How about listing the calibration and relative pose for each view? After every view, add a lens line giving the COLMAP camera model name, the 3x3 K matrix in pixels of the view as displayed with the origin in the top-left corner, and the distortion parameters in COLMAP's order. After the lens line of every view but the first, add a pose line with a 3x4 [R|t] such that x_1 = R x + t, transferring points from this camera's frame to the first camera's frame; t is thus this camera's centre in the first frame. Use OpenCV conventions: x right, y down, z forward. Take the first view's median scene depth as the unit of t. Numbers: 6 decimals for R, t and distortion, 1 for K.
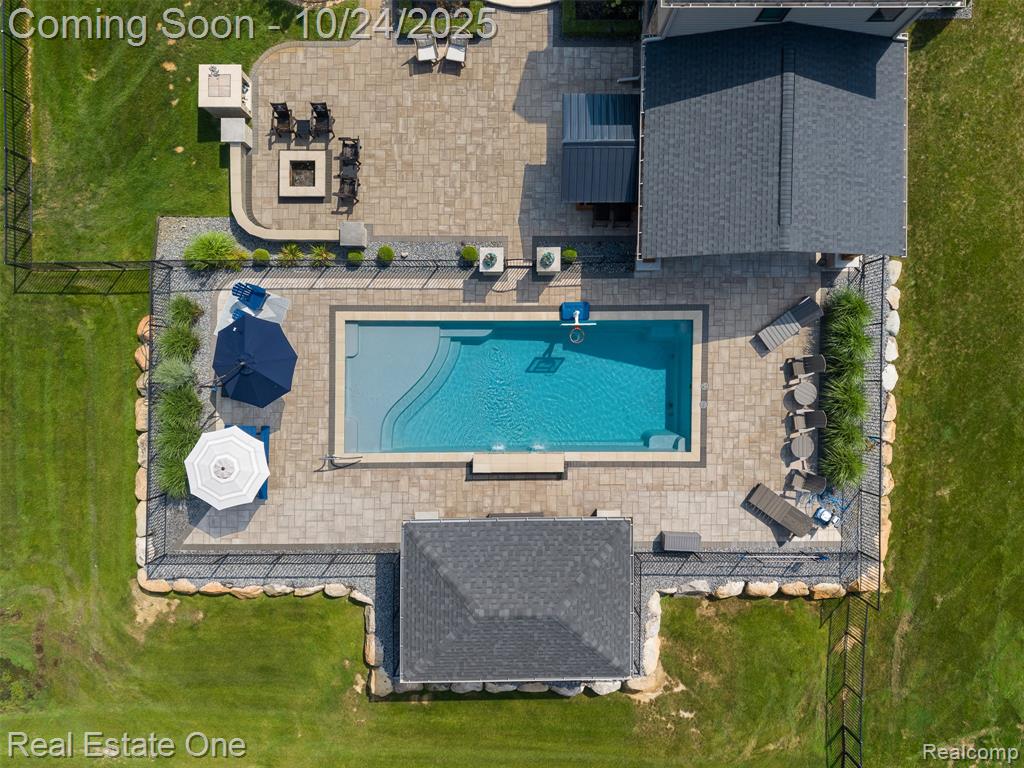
lens RADIAL K [[689.7, 0, 519.8], [0, 689.7, 385.0], [0, 0, 1]] dist [0.026691, -0.018141]
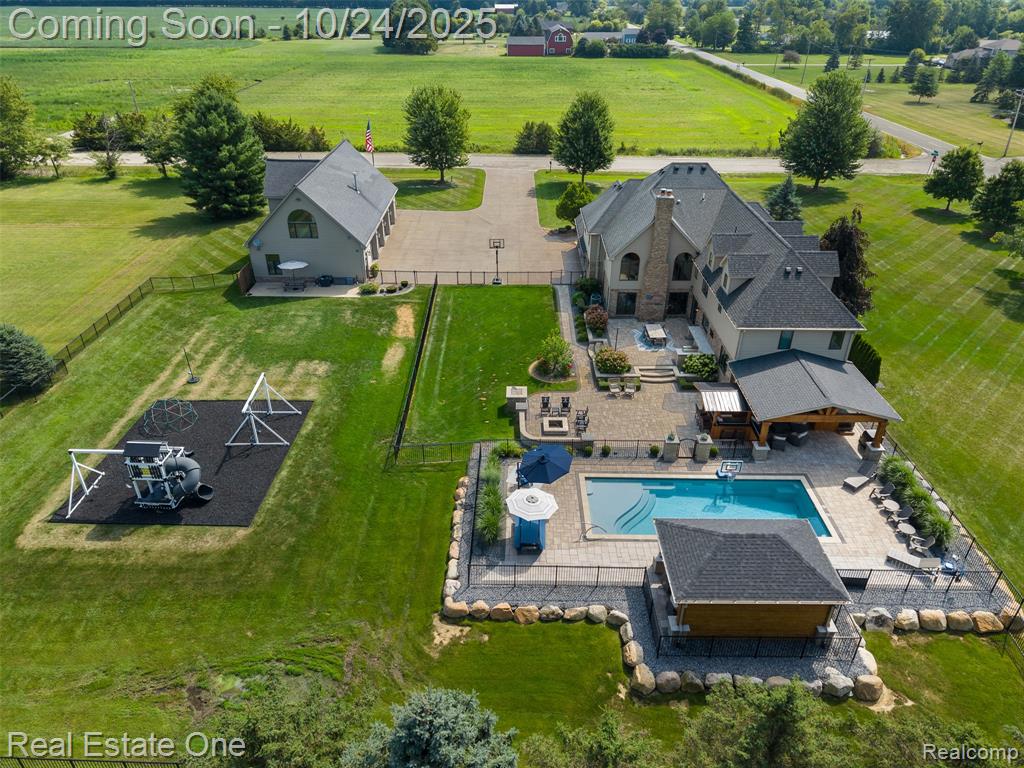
lens RADIAL K [[689.7, 0, 515.2], [0, 689.7, 379.0], [0, 0, 1]] dist [0.026691, -0.018141]
pose [[0.999984, -0.004877, 0.002958, -0.416955], [0.004998, 0.499286, -0.866423, 1.184224], [0.002749, 0.866423, 0.499302, -0.009673]]
